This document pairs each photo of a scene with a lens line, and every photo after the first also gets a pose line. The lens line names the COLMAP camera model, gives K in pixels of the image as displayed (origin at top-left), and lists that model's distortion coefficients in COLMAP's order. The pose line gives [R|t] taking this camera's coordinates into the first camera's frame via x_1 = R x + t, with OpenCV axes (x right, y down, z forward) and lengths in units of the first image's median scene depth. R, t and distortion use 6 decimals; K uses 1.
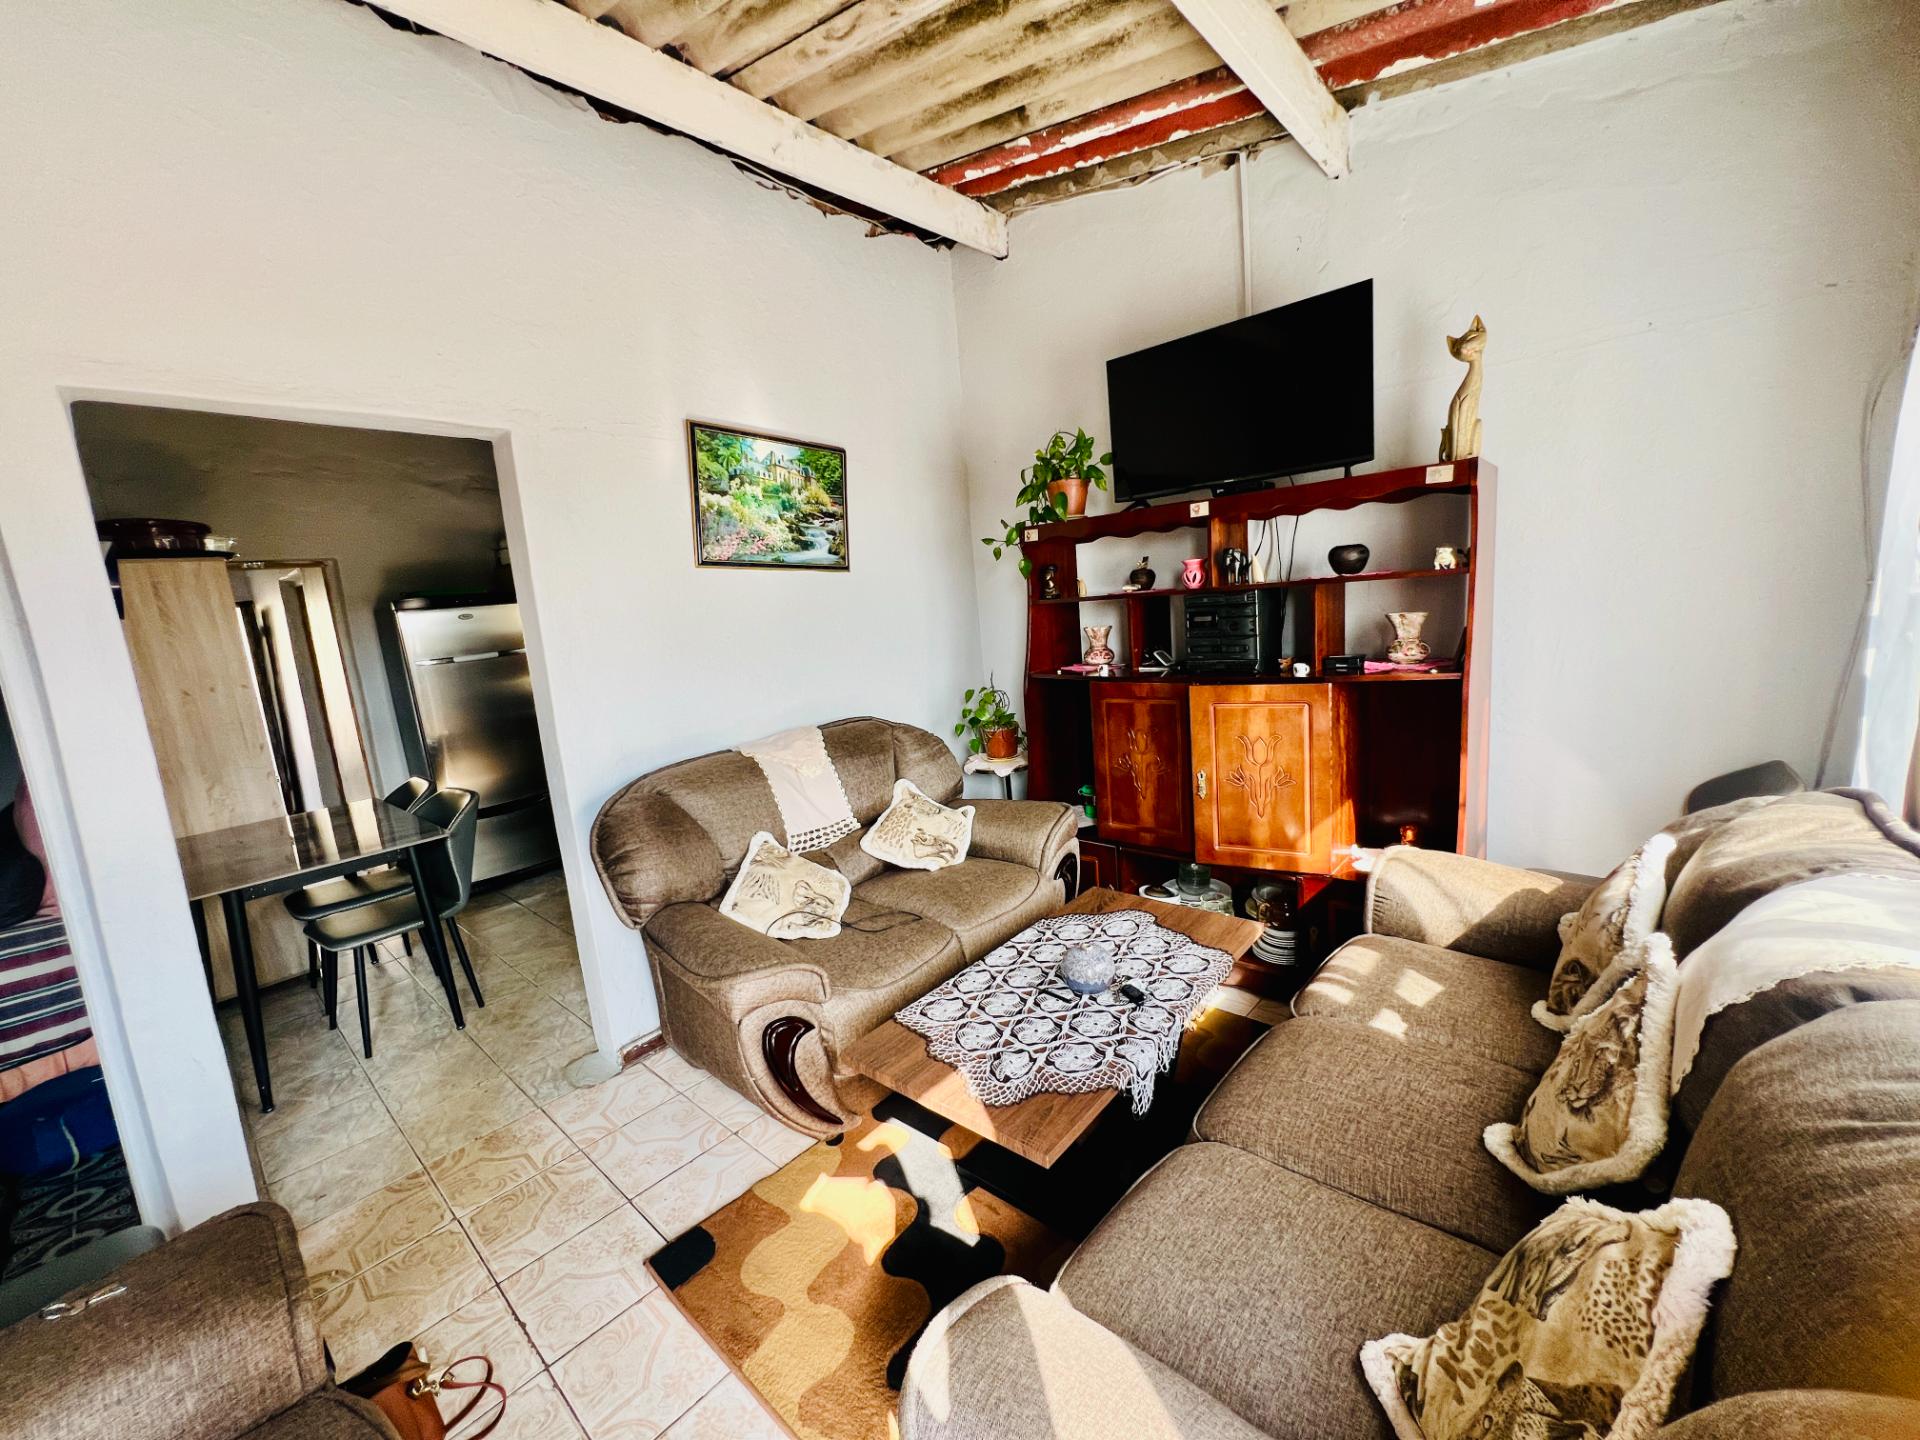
lens RADIAL K [[768.6, 0, 957.8], [0, 768.6, 720.8], [0, 0, 1]] dist [-0.002136, 0.000539]
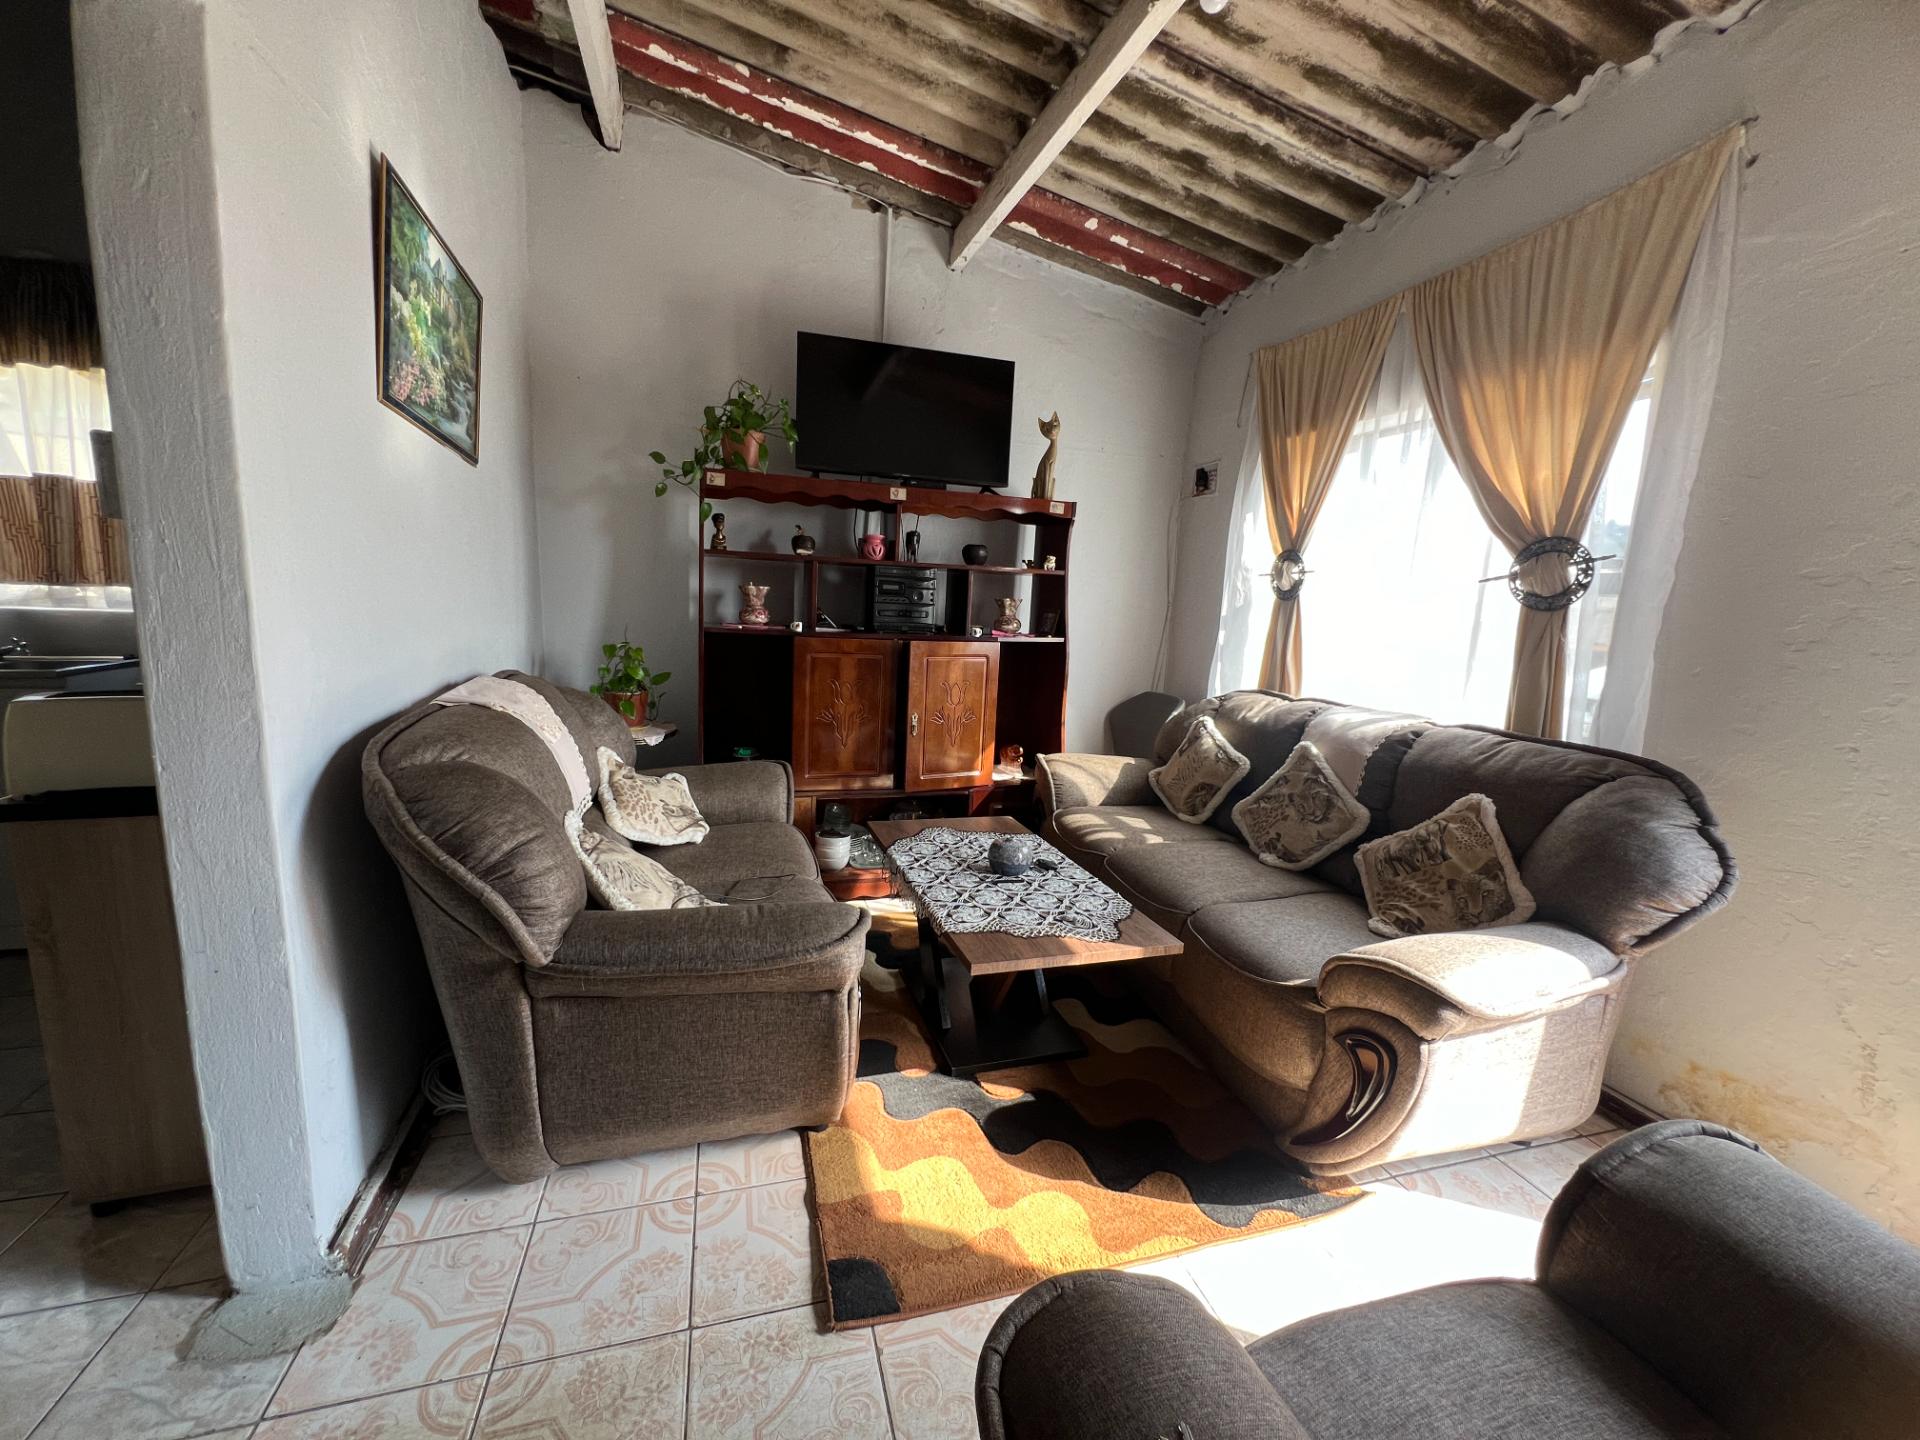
lens RADIAL K [[768.6, 0, 957.8], [0, 768.6, 720.8], [0, 0, 1]] dist [-0.002136, 0.000539]
pose [[0.511649, -0.027807, 0.858745, -0.662395], [0.046458, 0.998909, 0.004666, 0.073166], [-0.857938, 0.037508, 0.512383, 0.324494]]
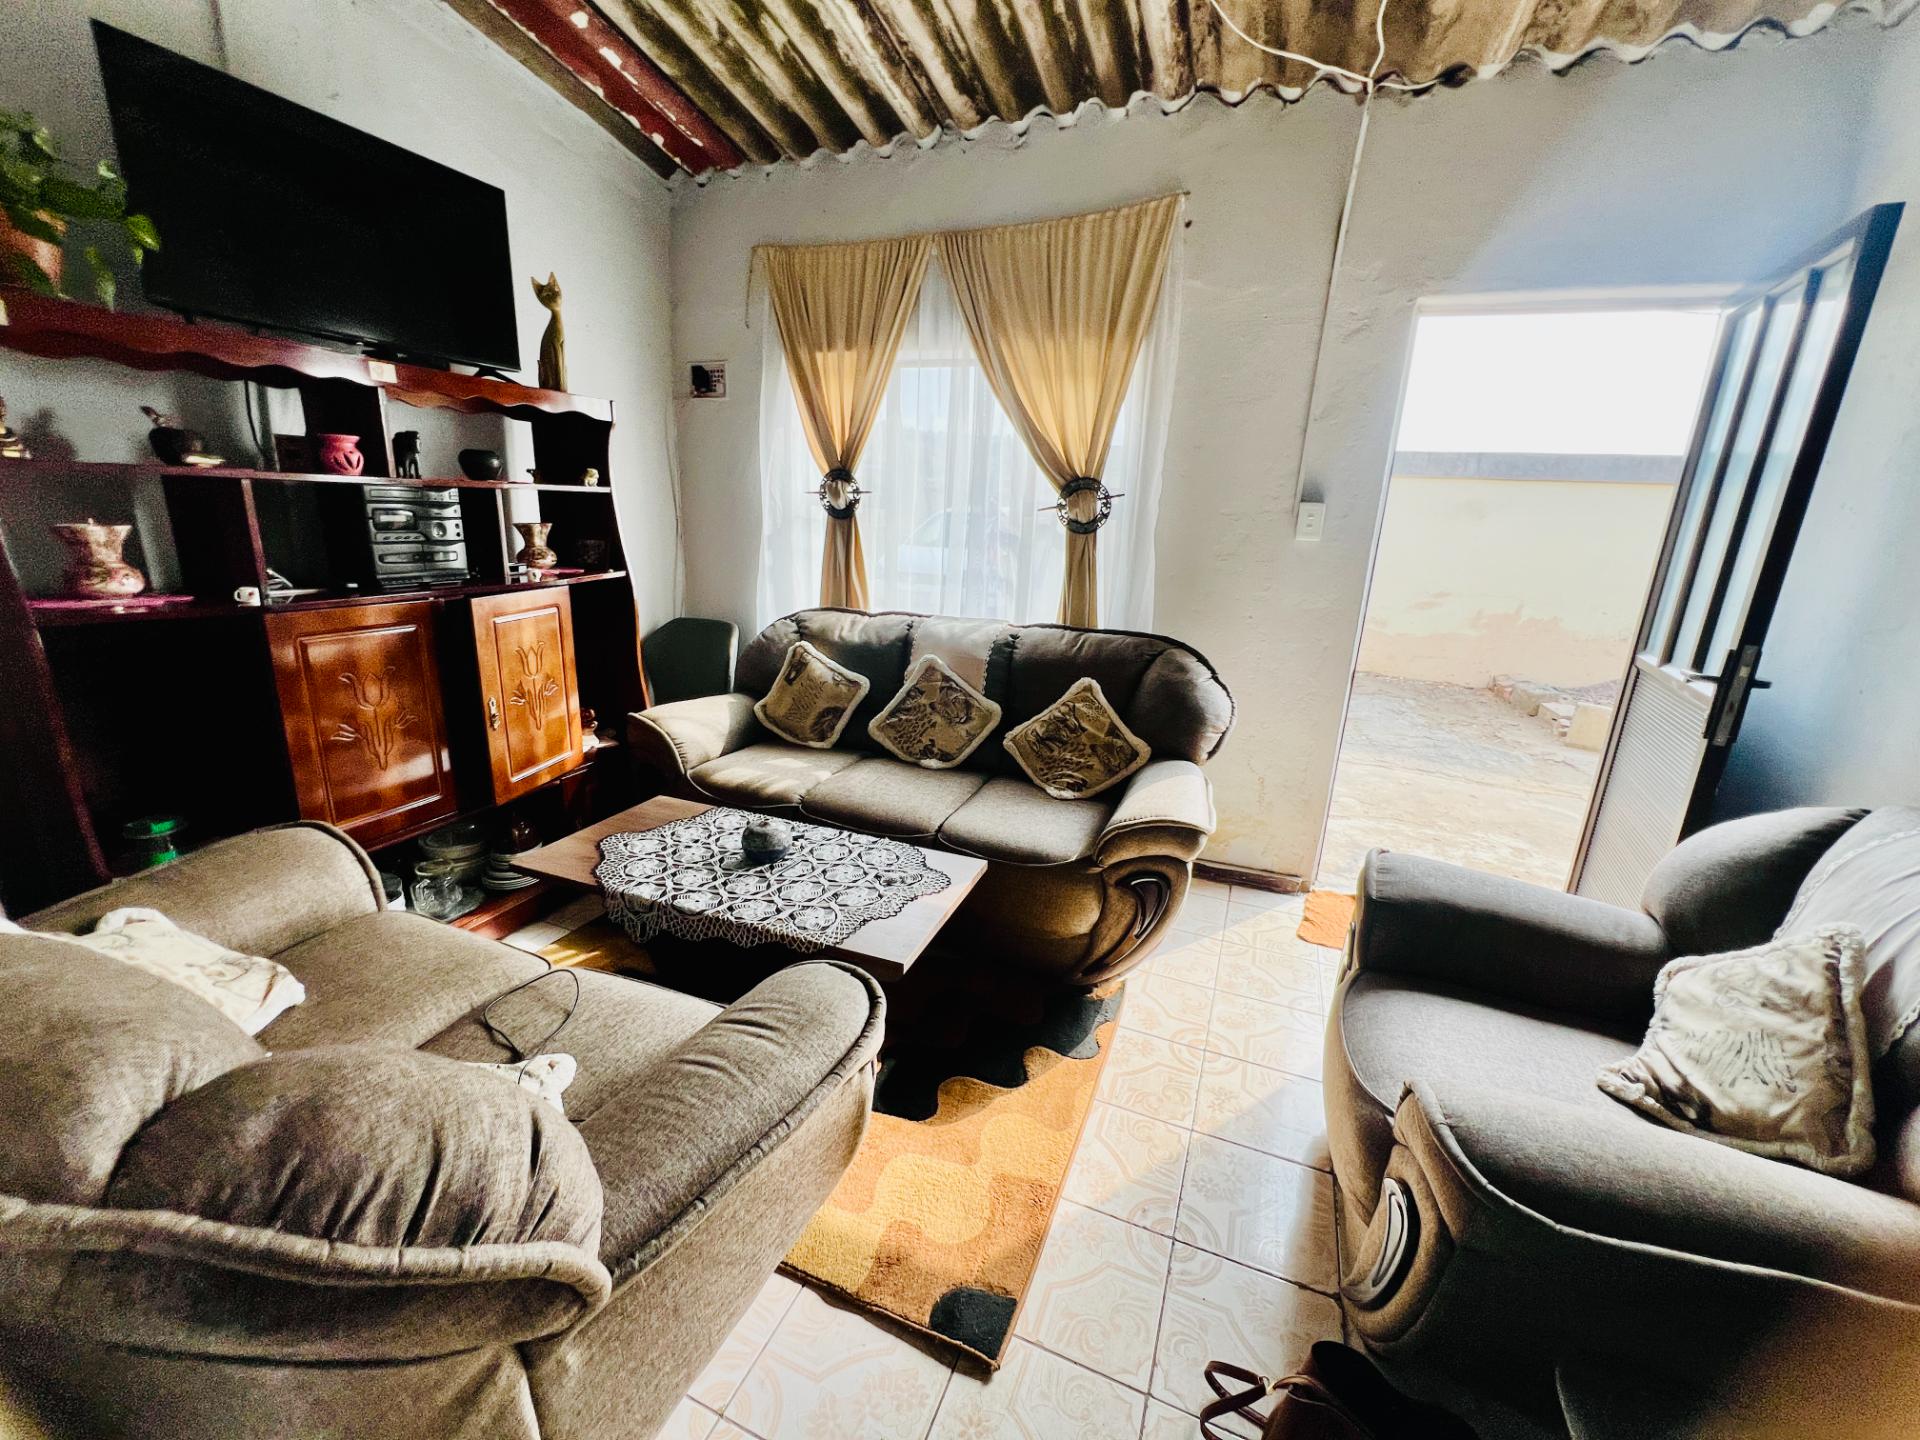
lens RADIAL K [[768.6, 0, 957.8], [0, 768.6, 720.8], [0, 0, 1]] dist [-0.002136, 0.000539]
pose [[-0.336601, -0.182107, 0.923871, -0.647407], [0.138596, 0.960855, 0.239893, -0.043651], [-0.931392, 0.208793, -0.298185, 0.759641]]
